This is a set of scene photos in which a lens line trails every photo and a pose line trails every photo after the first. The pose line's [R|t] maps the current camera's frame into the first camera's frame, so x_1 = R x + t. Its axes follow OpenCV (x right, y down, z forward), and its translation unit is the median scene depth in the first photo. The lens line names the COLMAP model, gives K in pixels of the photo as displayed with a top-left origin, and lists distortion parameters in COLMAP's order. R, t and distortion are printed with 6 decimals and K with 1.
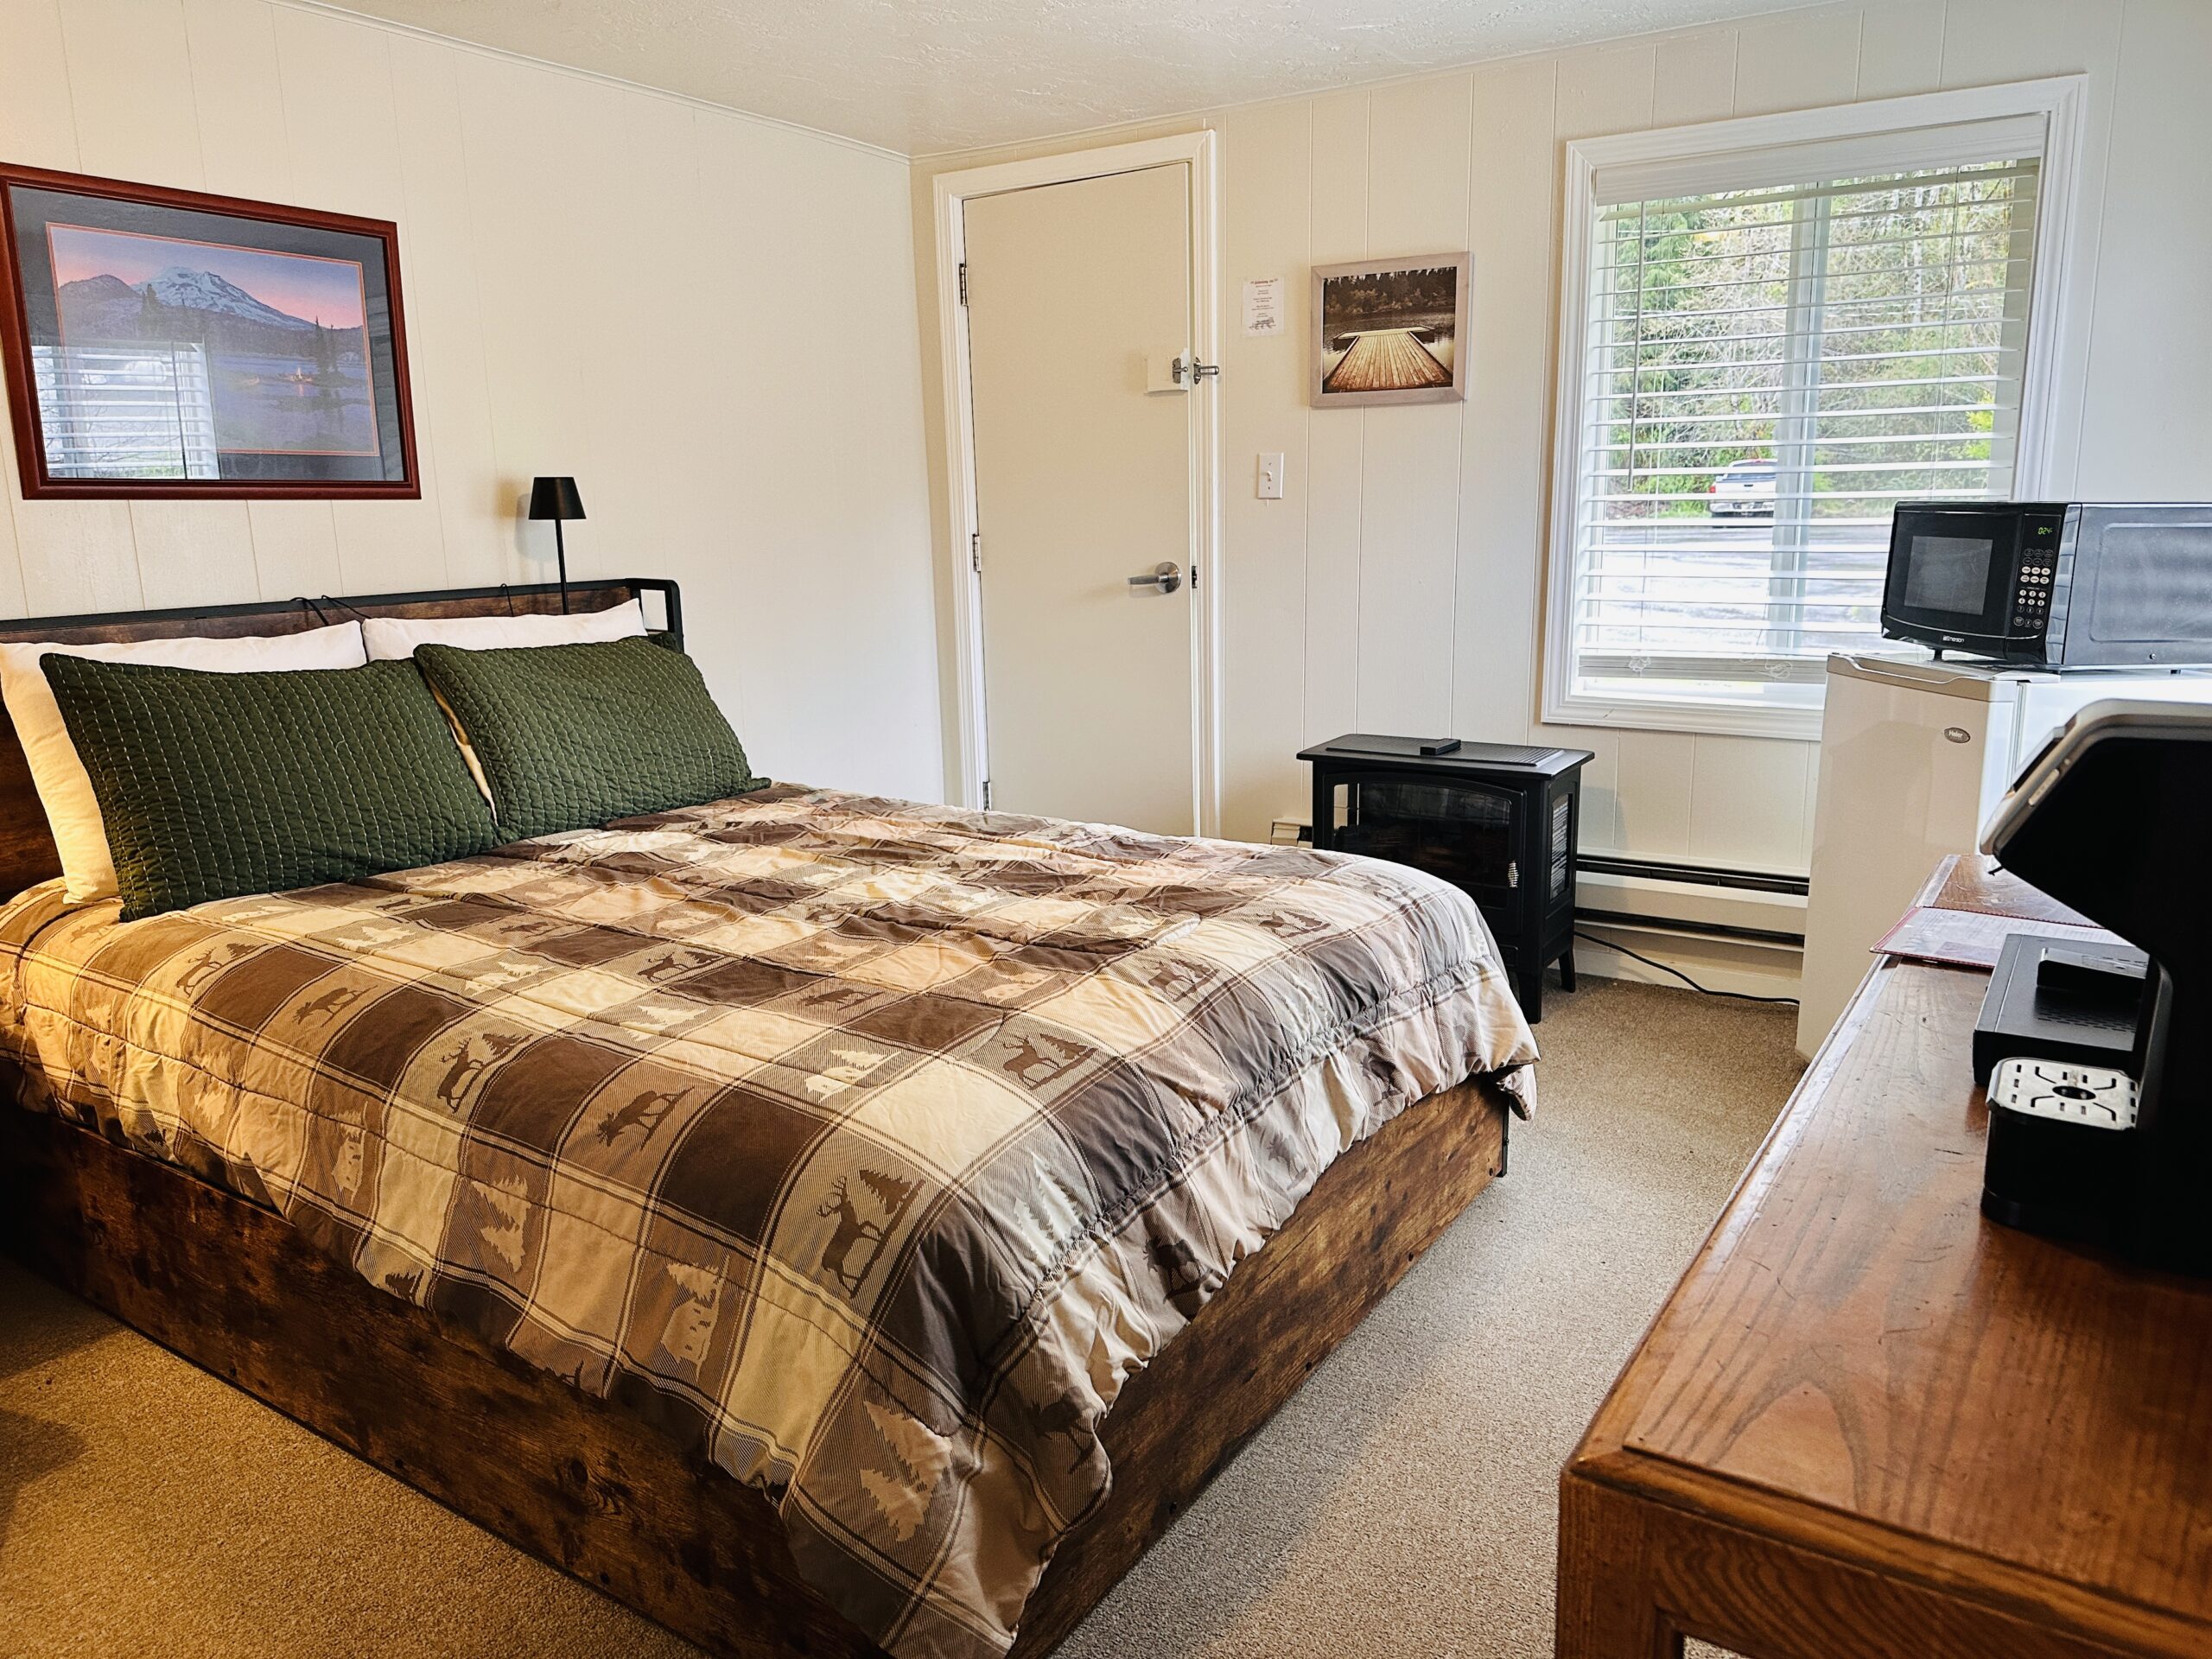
lens RADIAL K [[1568.4, 0, 1098.2], [0, 1568.4, 775.2], [0, 0, 1]] dist [0.082395, -0.005268]
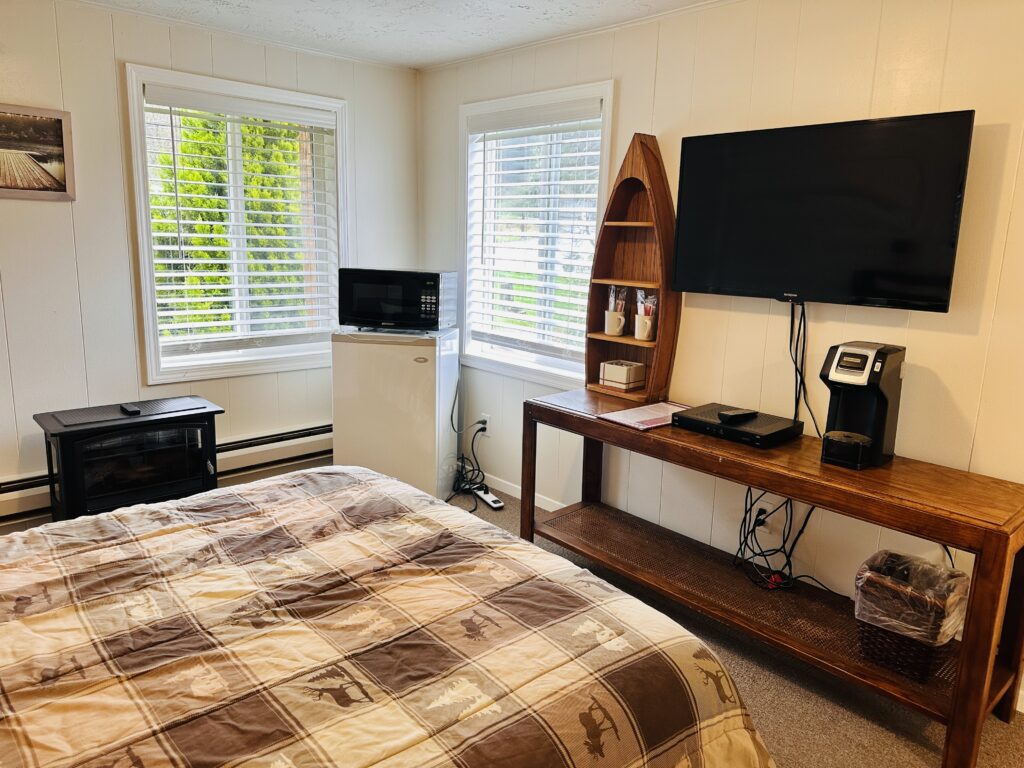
lens RADIAL K [[717.1, 0, 512.0], [0, 717.1, 384.0], [0, 0, 1]] dist [0.095943, -0.133630]
pose [[0.242279, -0.177692, 0.953796, -0.616239], [0.138266, 0.979375, 0.147335, -0.150331], [-0.960304, 0.096181, 0.261851, 0.579116]]
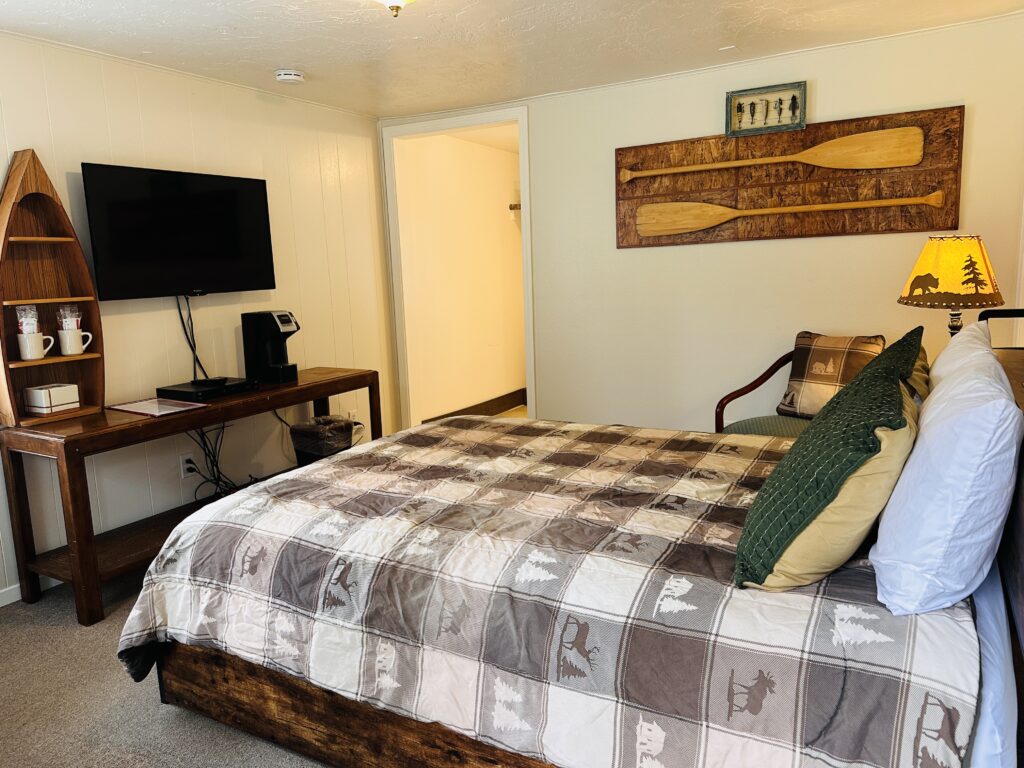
lens RADIAL K [[746.7, 0, 512.0], [0, 746.7, 384.0], [0, 0, 1]] dist [0.003853, -0.042623]
pose [[-0.996334, 0.072606, -0.045237, -0.108433], [0.053633, 0.942141, 0.330898, -0.326302], [0.066644, 0.327259, -0.942582, 1.816866]]
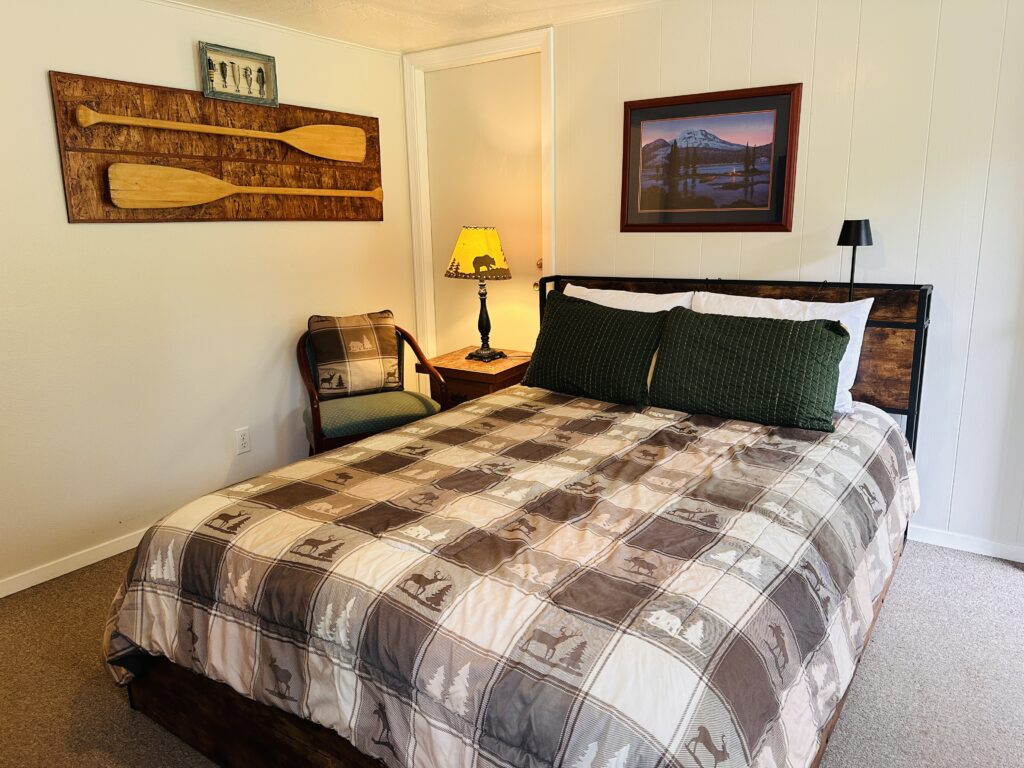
lens RADIAL K [[723.7, 0, 527.3], [0, 723.7, 381.0], [0, 0, 1]] dist [0.009237, -0.031562]
pose [[-0.018865, 0.231367, -0.972684, 0.587614], [-0.168935, 0.958132, 0.231182, -0.197934], [0.985447, 0.168681, 0.021011, 0.935442]]
